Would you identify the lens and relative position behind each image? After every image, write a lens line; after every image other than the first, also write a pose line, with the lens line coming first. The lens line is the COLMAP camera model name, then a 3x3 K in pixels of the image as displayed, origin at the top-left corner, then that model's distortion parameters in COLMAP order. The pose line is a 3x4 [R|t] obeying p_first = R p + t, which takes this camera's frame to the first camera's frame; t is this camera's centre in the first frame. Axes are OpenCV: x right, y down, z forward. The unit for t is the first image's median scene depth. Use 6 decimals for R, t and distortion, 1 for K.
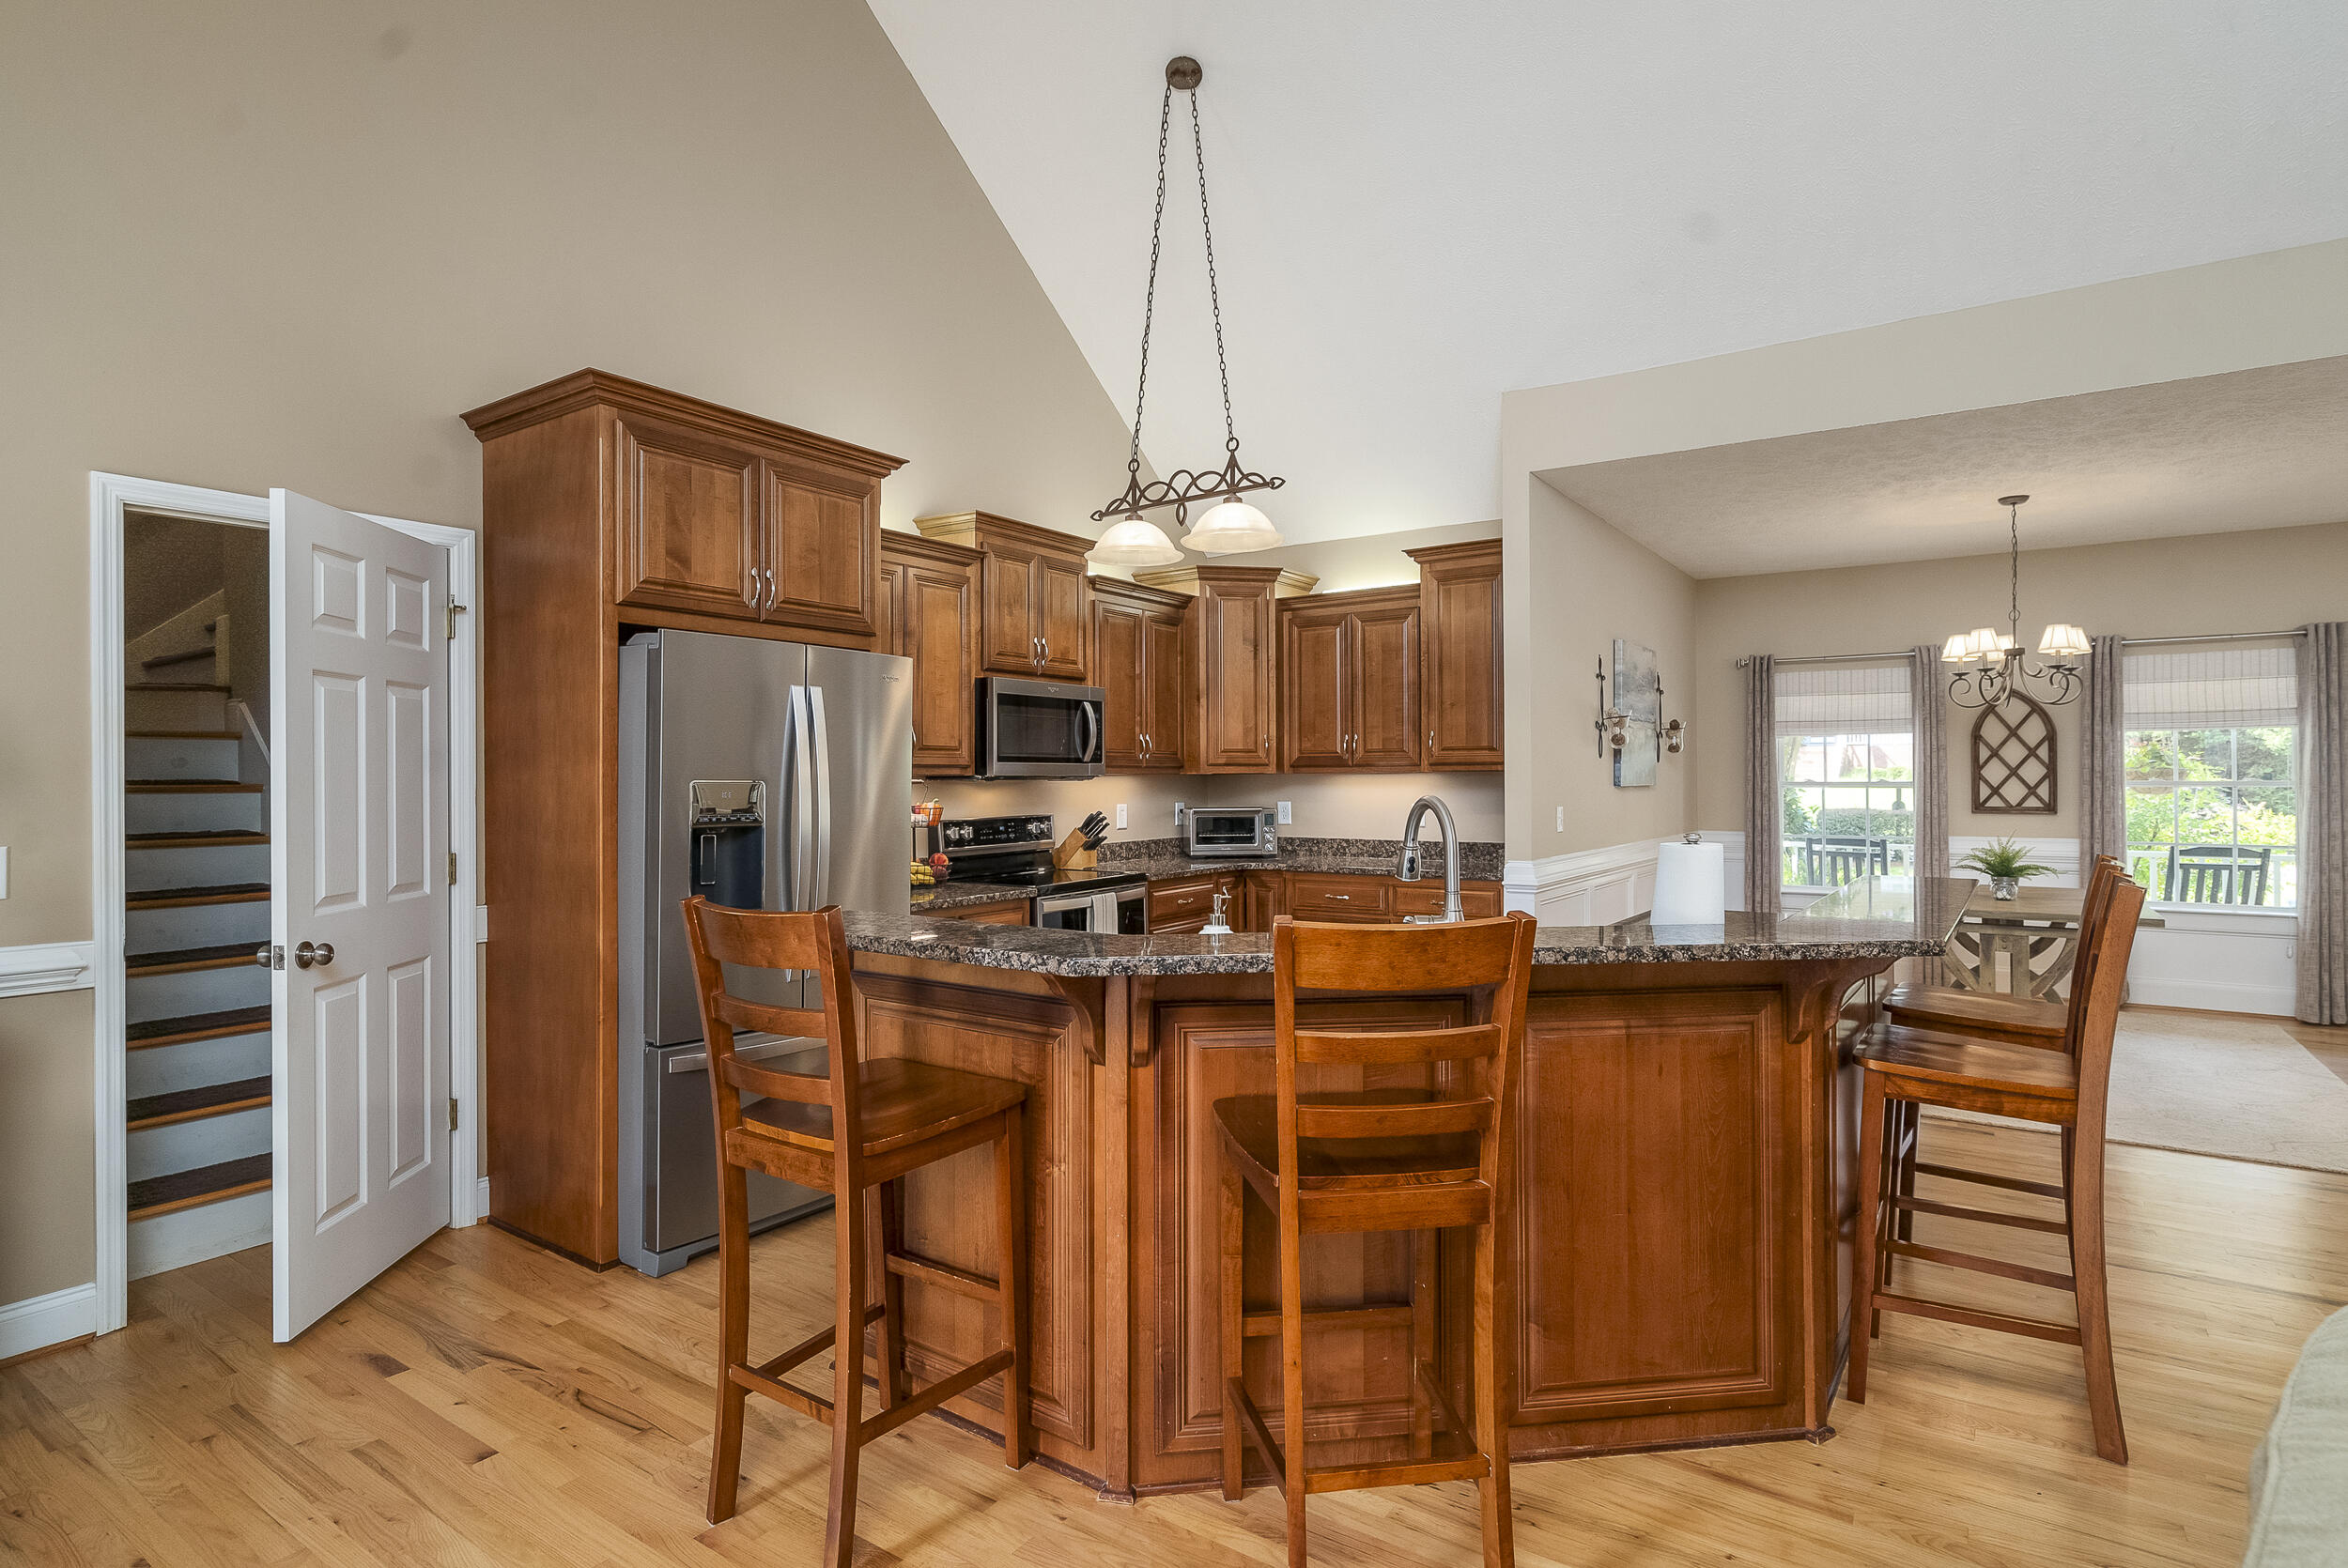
lens RADIAL K [[1193.0, 0, 1169.1], [0, 1193.0, 780.5], [0, 0, 1]] dist [-0.003431, -0.000084]
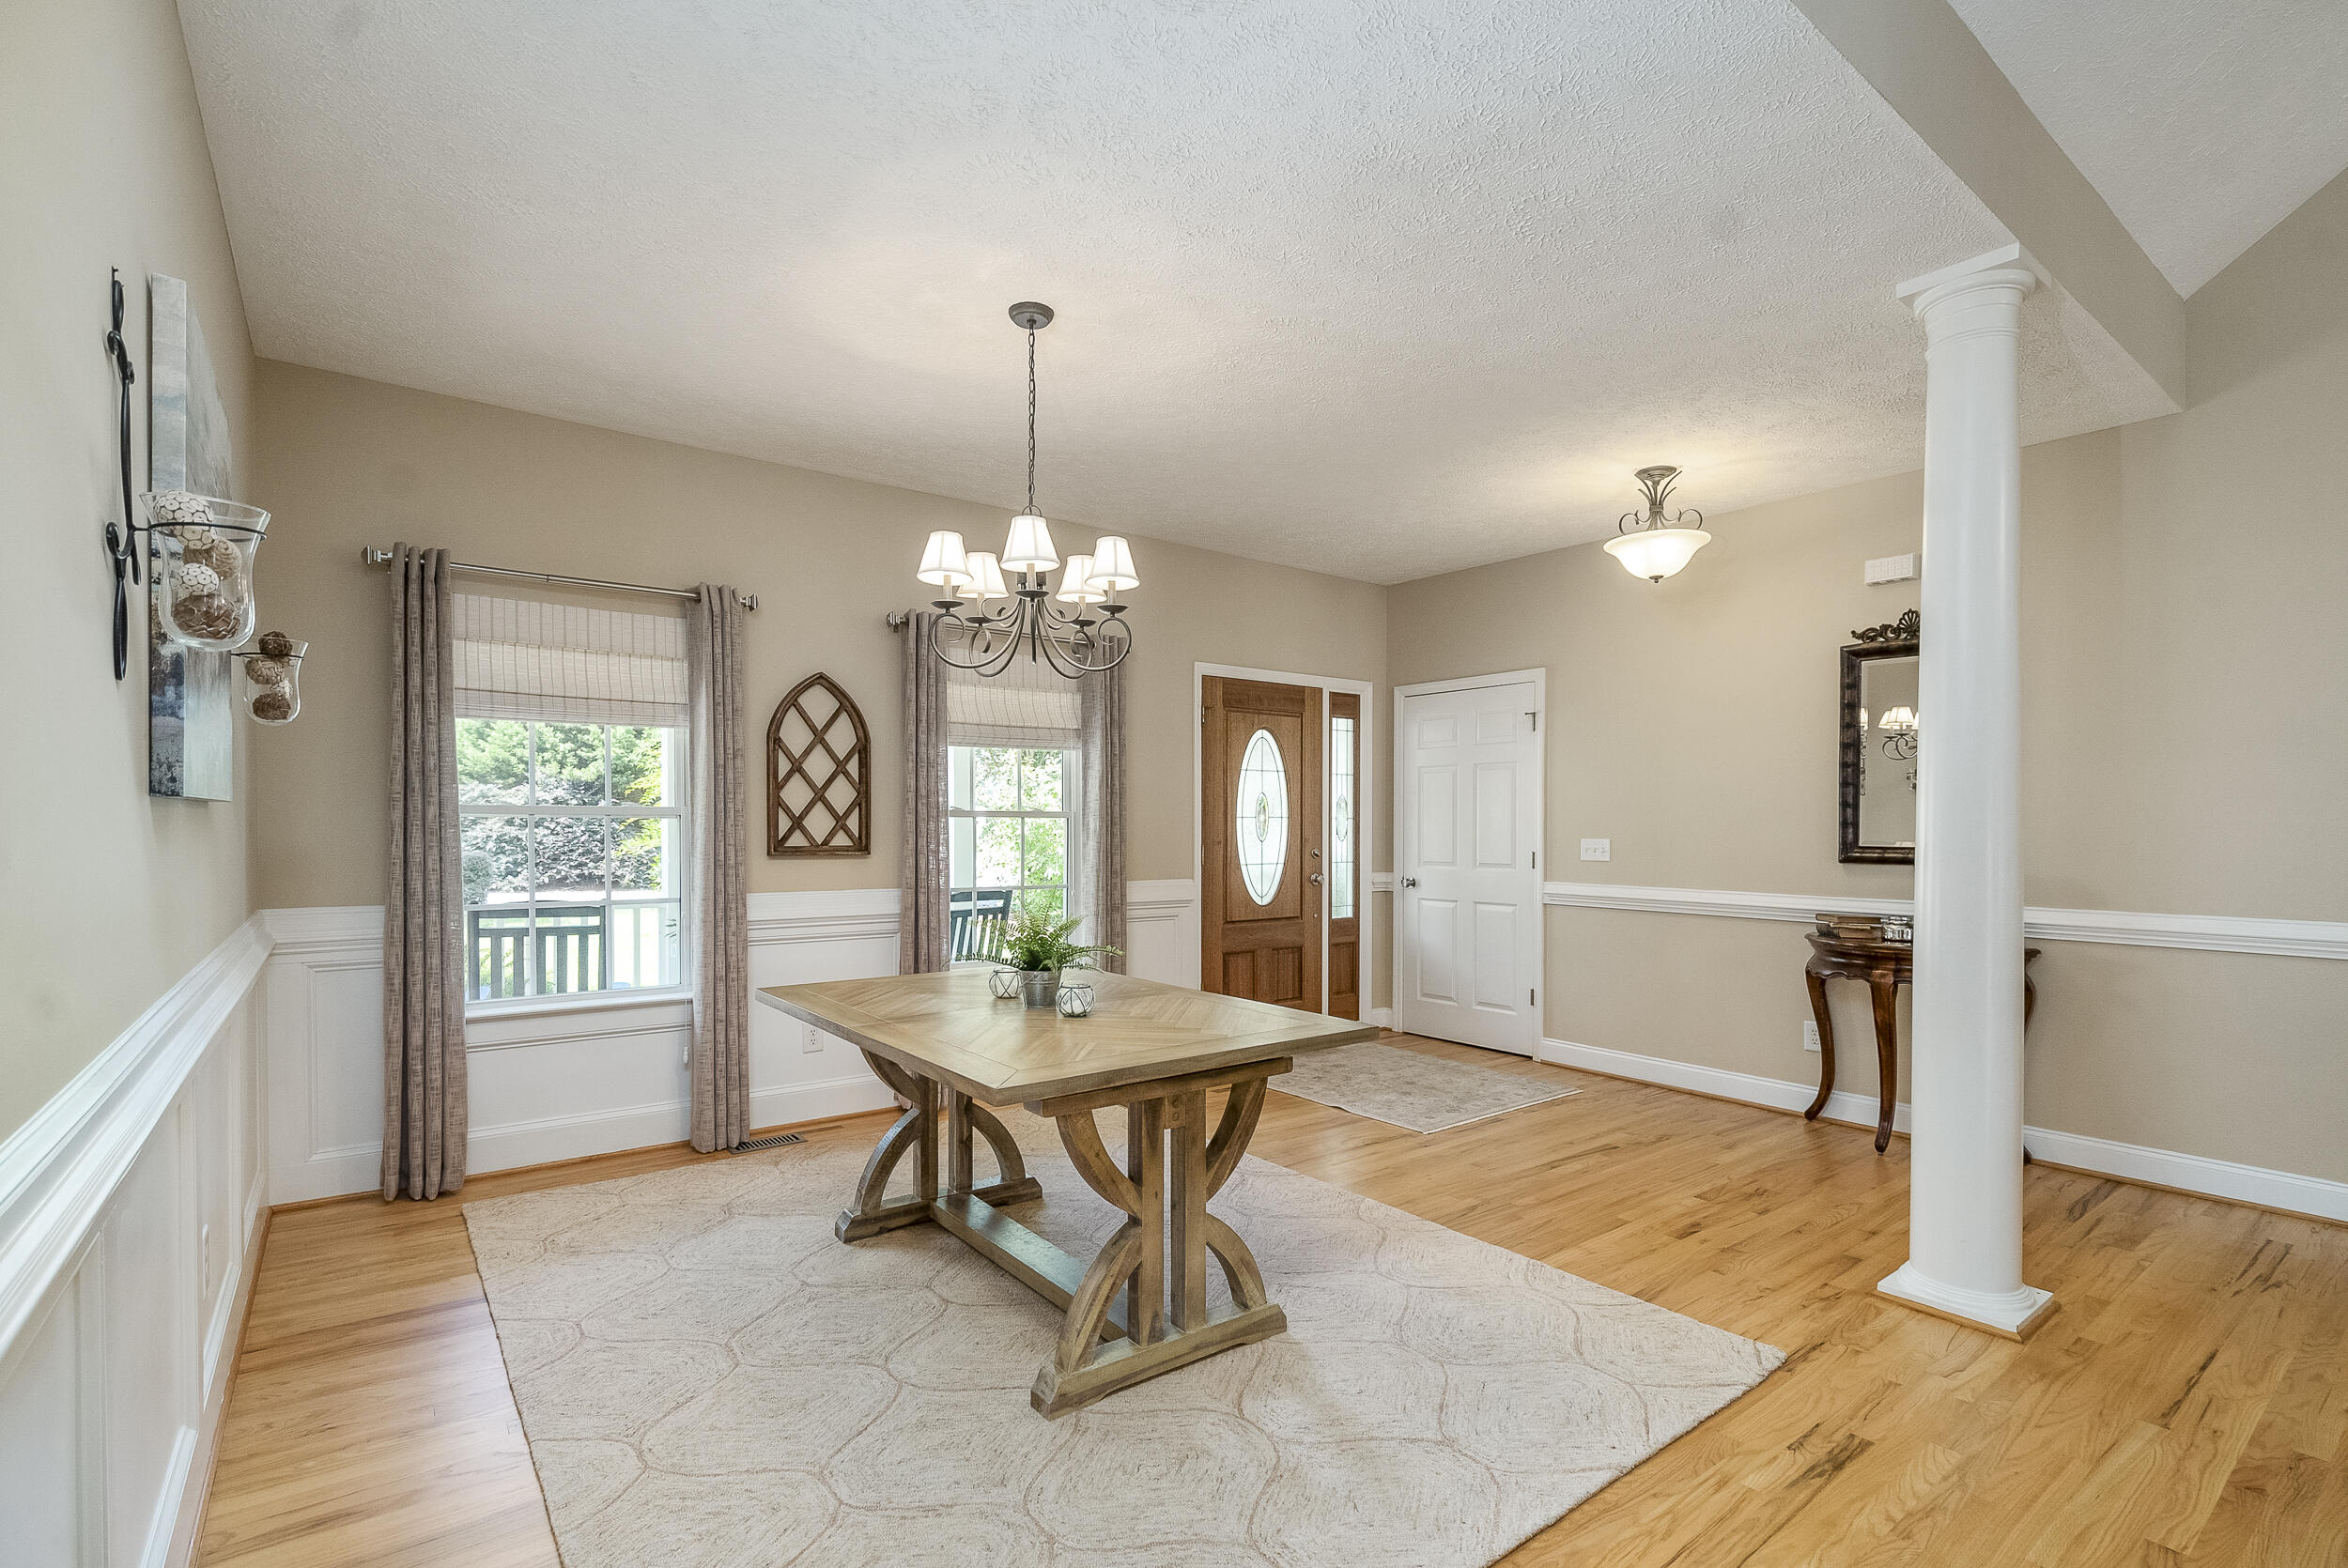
lens RADIAL K [[1075.9, 0, 1131.1], [0, 1075.9, 825.7], [0, 0, 1]] dist [0.005427, 0.000472]
pose [[0.334222, 0.004203, 0.942485, 0.187477], [-0.003753, 0.999988, -0.003128, 0.011702], [-0.942487, -0.002492, 0.334234, 0.625479]]
